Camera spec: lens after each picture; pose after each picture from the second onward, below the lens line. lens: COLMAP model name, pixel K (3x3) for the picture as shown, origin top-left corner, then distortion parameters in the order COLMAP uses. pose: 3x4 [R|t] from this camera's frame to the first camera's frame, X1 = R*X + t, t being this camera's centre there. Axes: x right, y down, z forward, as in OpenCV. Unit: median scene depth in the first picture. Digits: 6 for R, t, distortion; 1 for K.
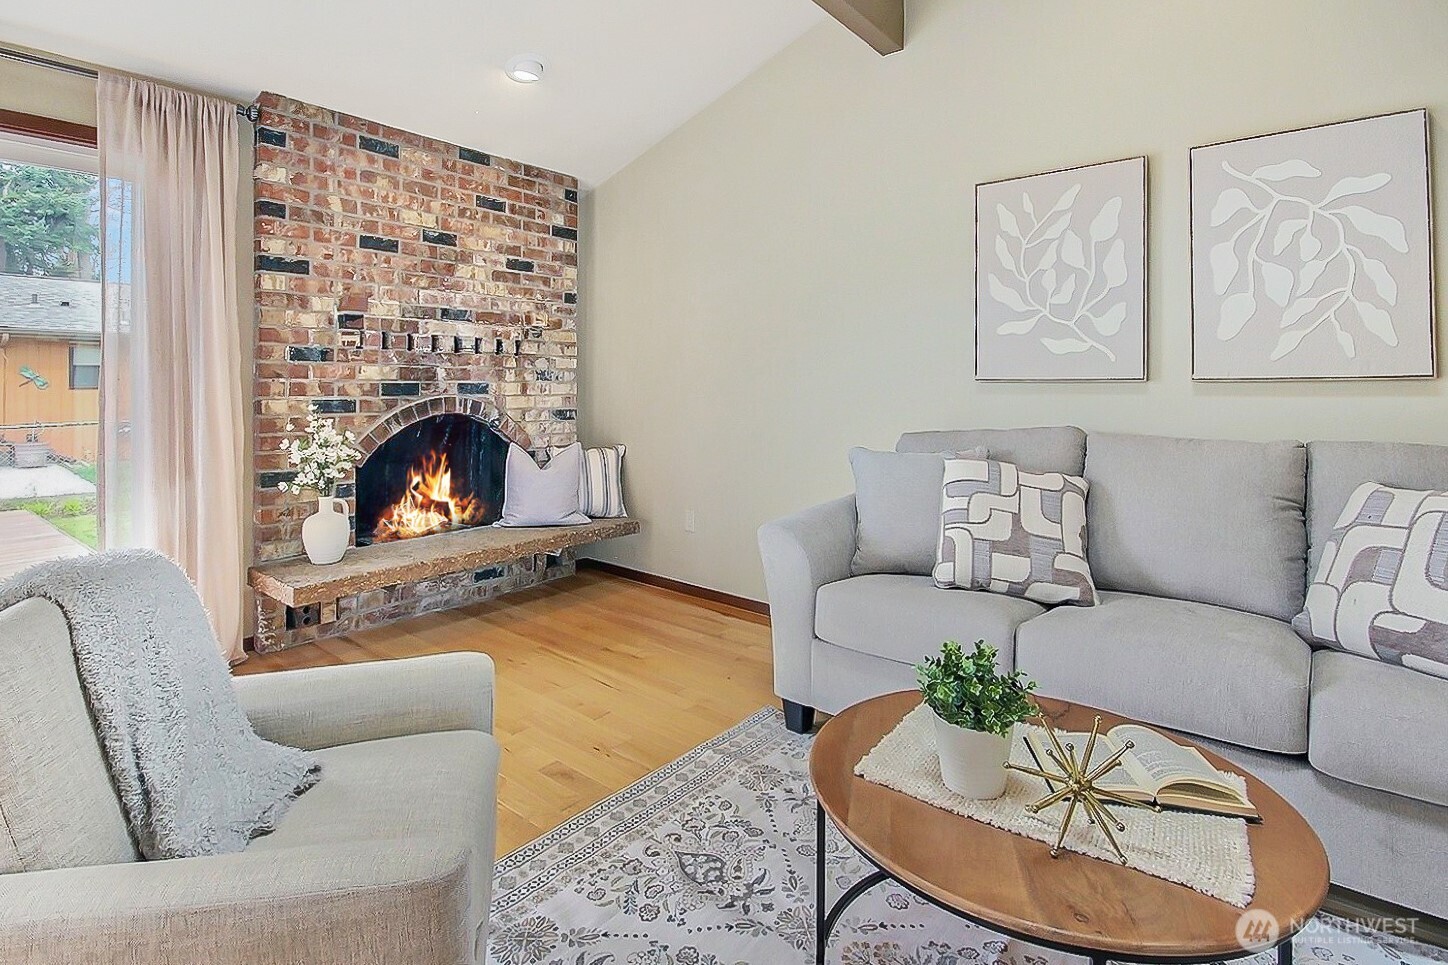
lens RADIAL K [[738.0, 0, 707.2], [0, 738.0, 378.6], [0, 0, 1]] dist [0.003331, -0.000007]
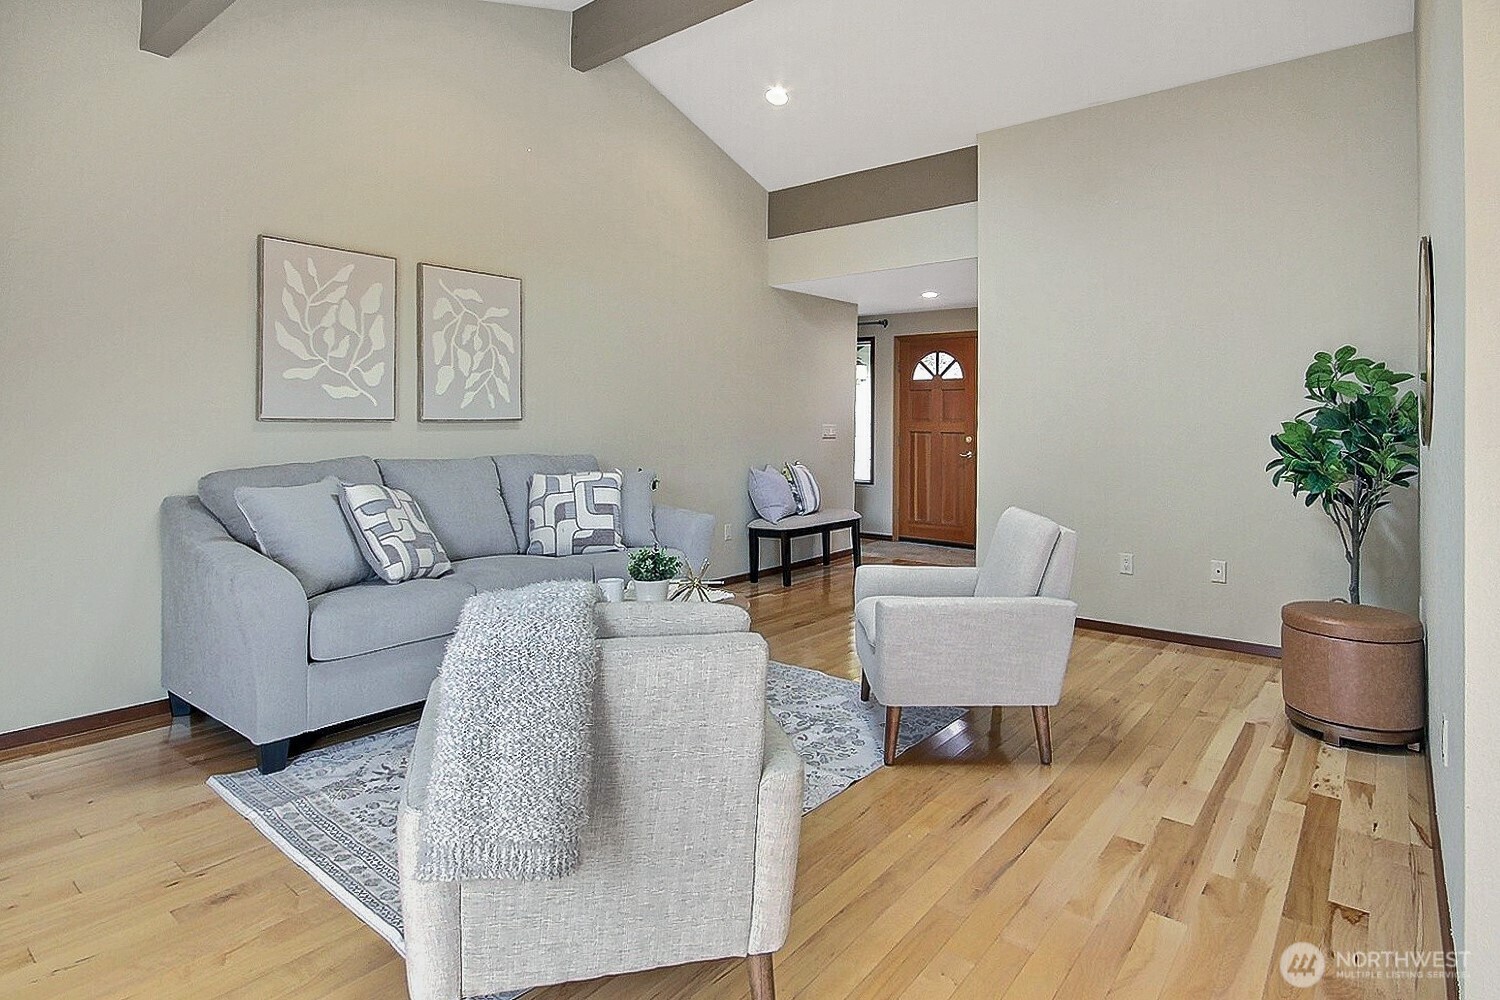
lens RADIAL K [[788.4, 0, 750.3], [0, 788.4, 419.6], [0, 0, 1]] dist [0.016327, -0.000053]
pose [[-0.013344, 0.004954, 0.999899, -0.684350], [-0.012119, 0.999913, -0.005116, 0.000022], [-0.999838, -0.012186, -0.013283, 0.267956]]
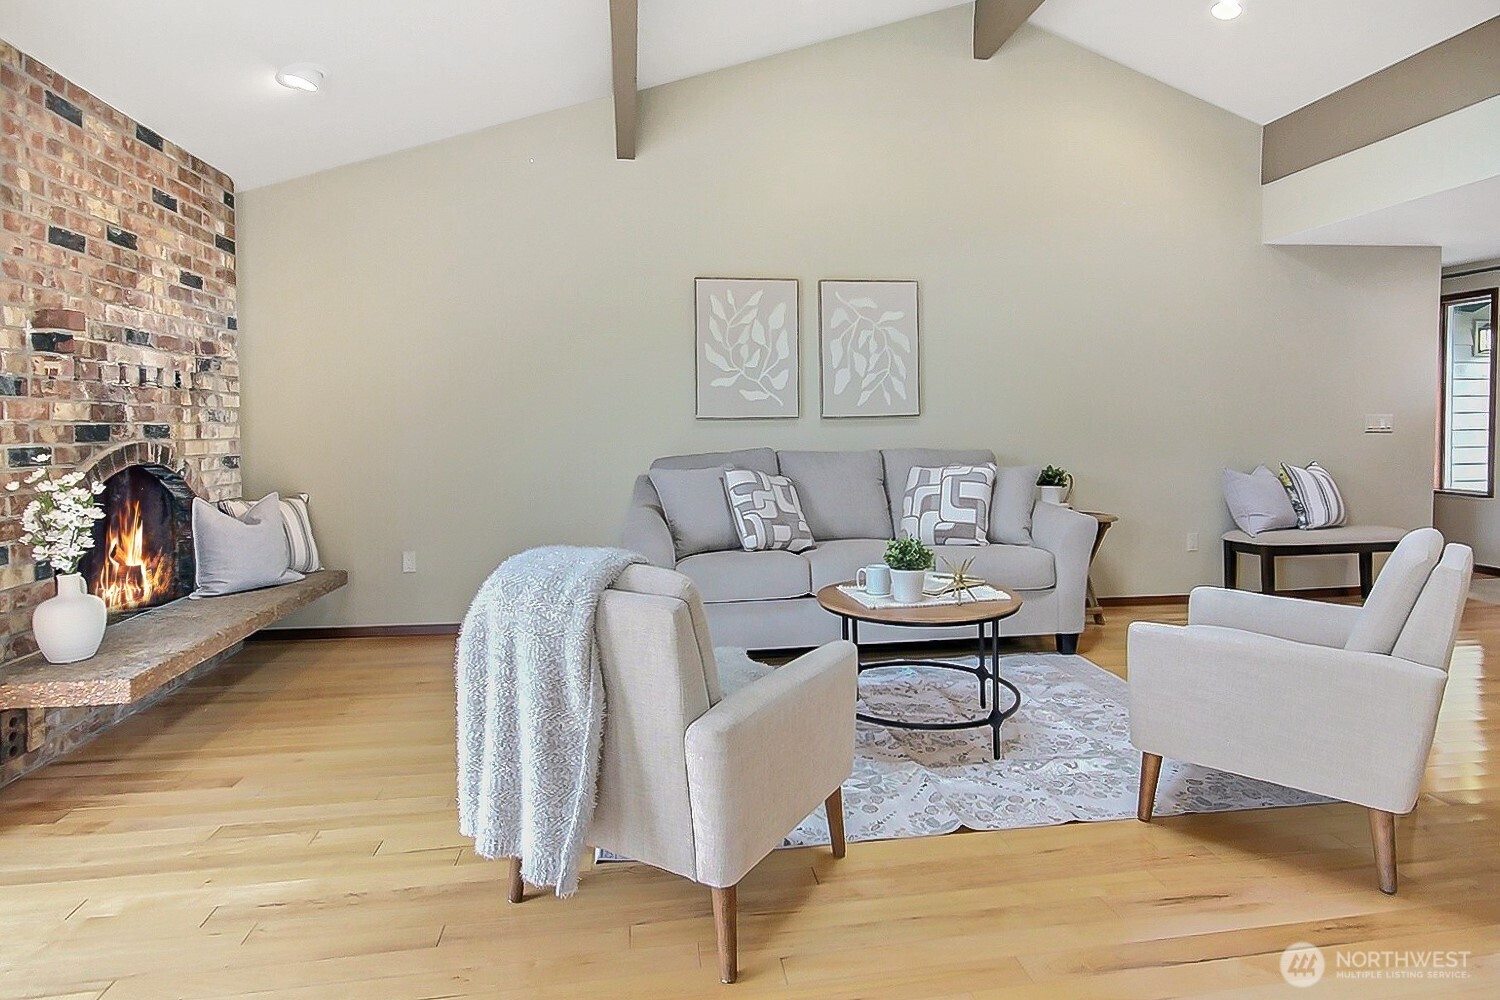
lens RADIAL K [[795.2, 0, 780.8], [0, 795.2, 439.8], [0, 0, 1]] dist [0.021949, -0.015810]
pose [[0.643959, -0.023305, 0.764705, -0.592436], [0.005226, 0.999647, 0.026064, 0.003327], [-0.765042, -0.012788, 0.643853, -0.078328]]
